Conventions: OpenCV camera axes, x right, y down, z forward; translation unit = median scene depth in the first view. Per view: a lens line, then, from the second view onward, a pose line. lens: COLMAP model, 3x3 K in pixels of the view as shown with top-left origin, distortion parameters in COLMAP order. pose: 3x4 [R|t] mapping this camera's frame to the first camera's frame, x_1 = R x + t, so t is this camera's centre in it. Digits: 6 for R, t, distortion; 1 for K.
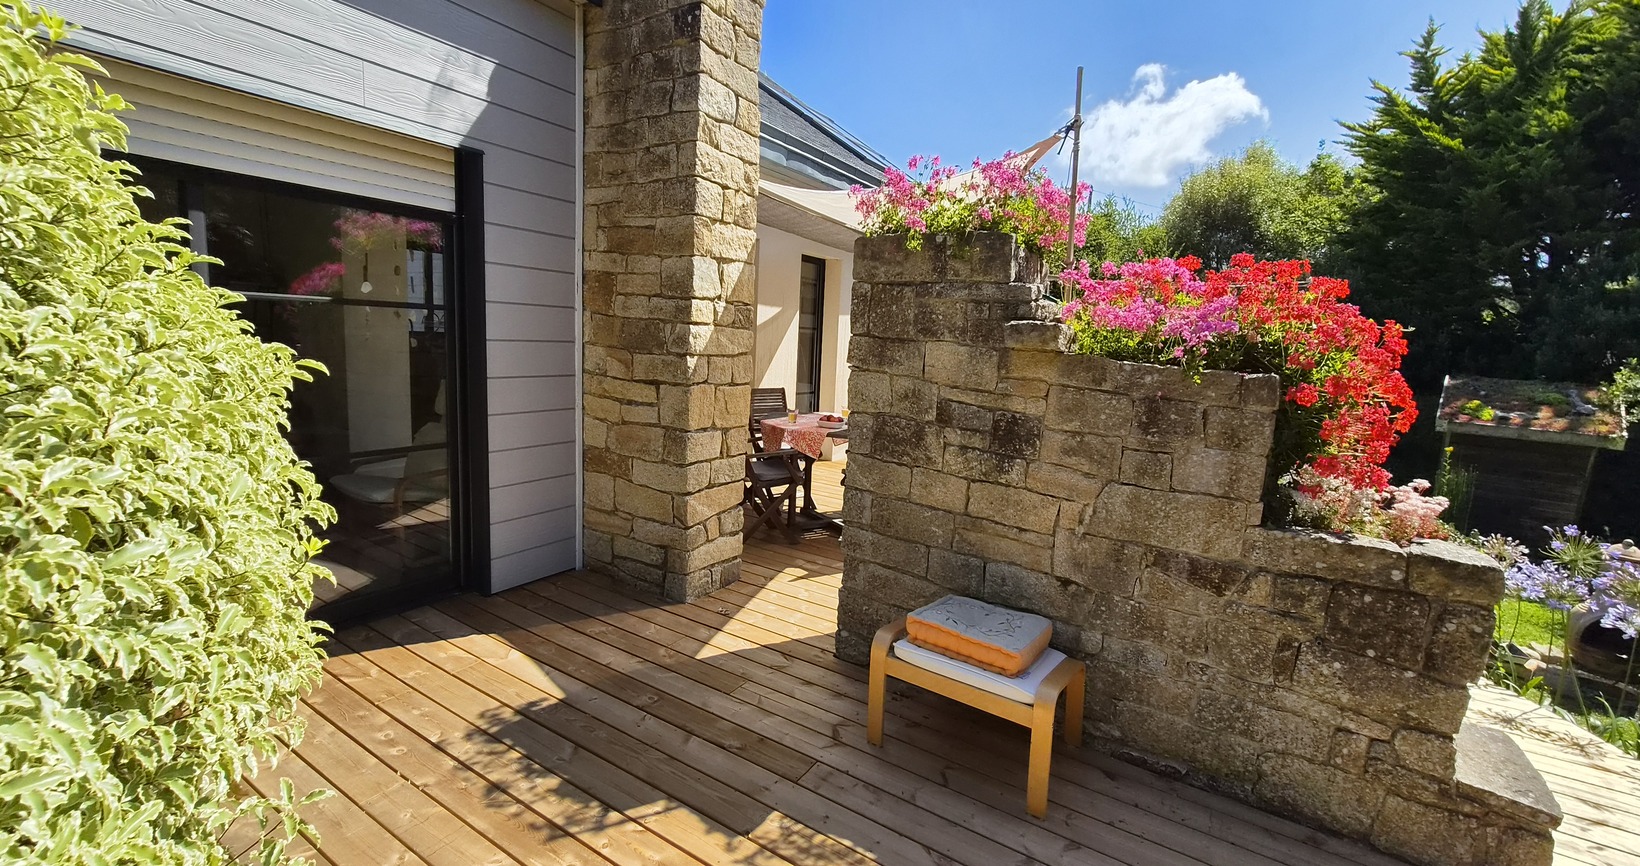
lens RADIAL K [[665.9, 0, 820.0], [0, 665.9, 433.0], [0, 0, 1]] dist [-0.001969, -0.000201]
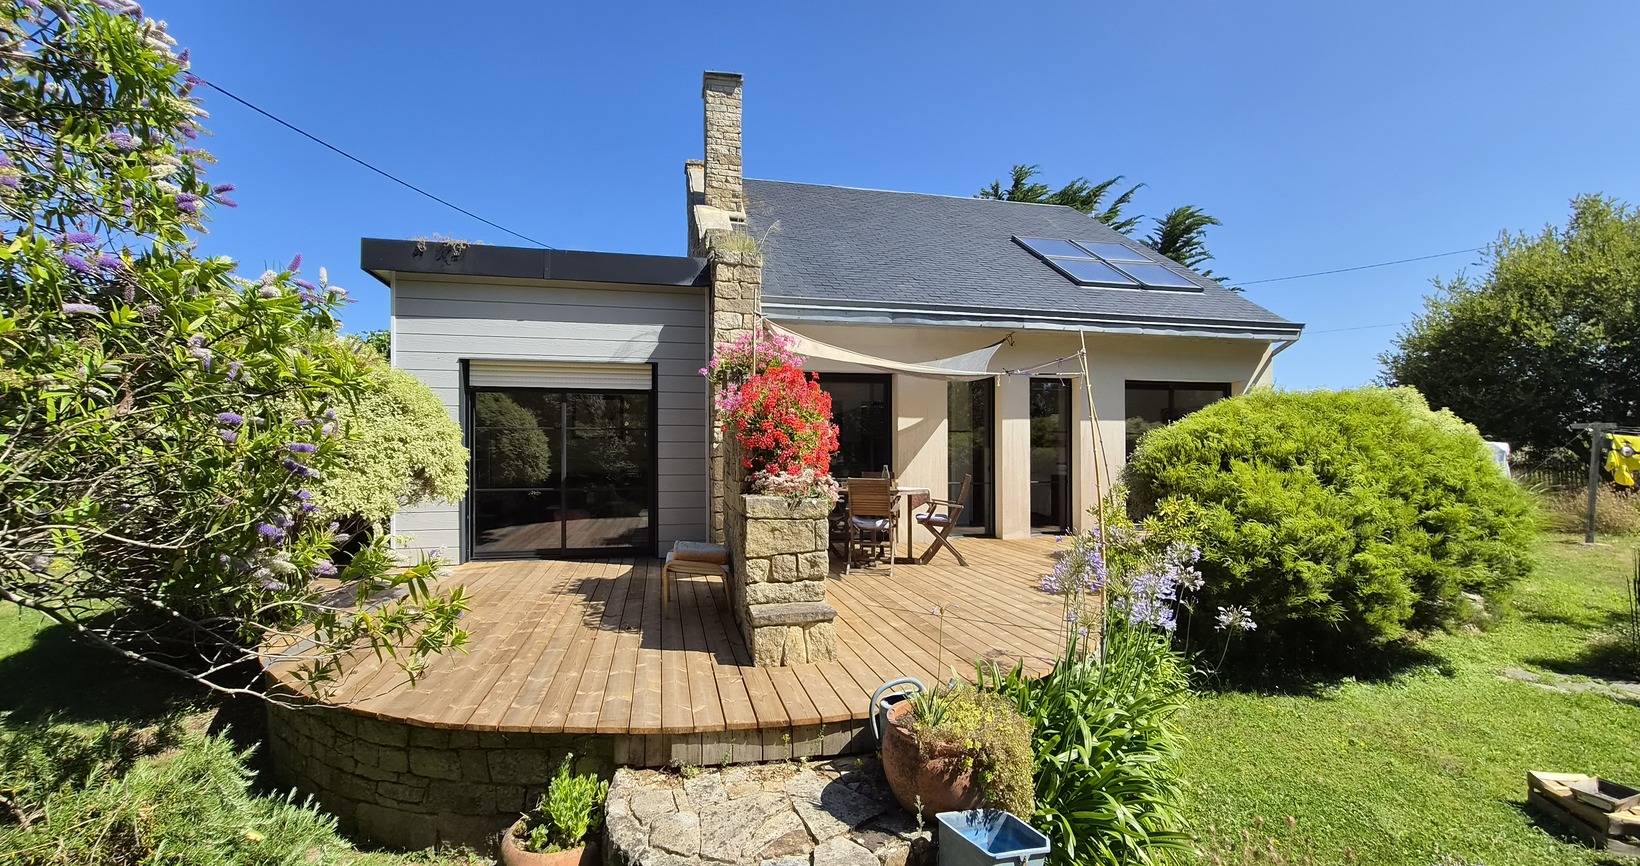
lens RADIAL K [[665.9, 0, 820.0], [0, 665.9, 433.0], [0, 0, 1]] dist [-0.001969, -0.000201]
pose [[0.710010, -0.084139, -0.699147, 0.584136], [-0.062539, 0.981379, -0.181615, 0.081952], [0.701409, 0.172673, 0.691527, -0.068688]]
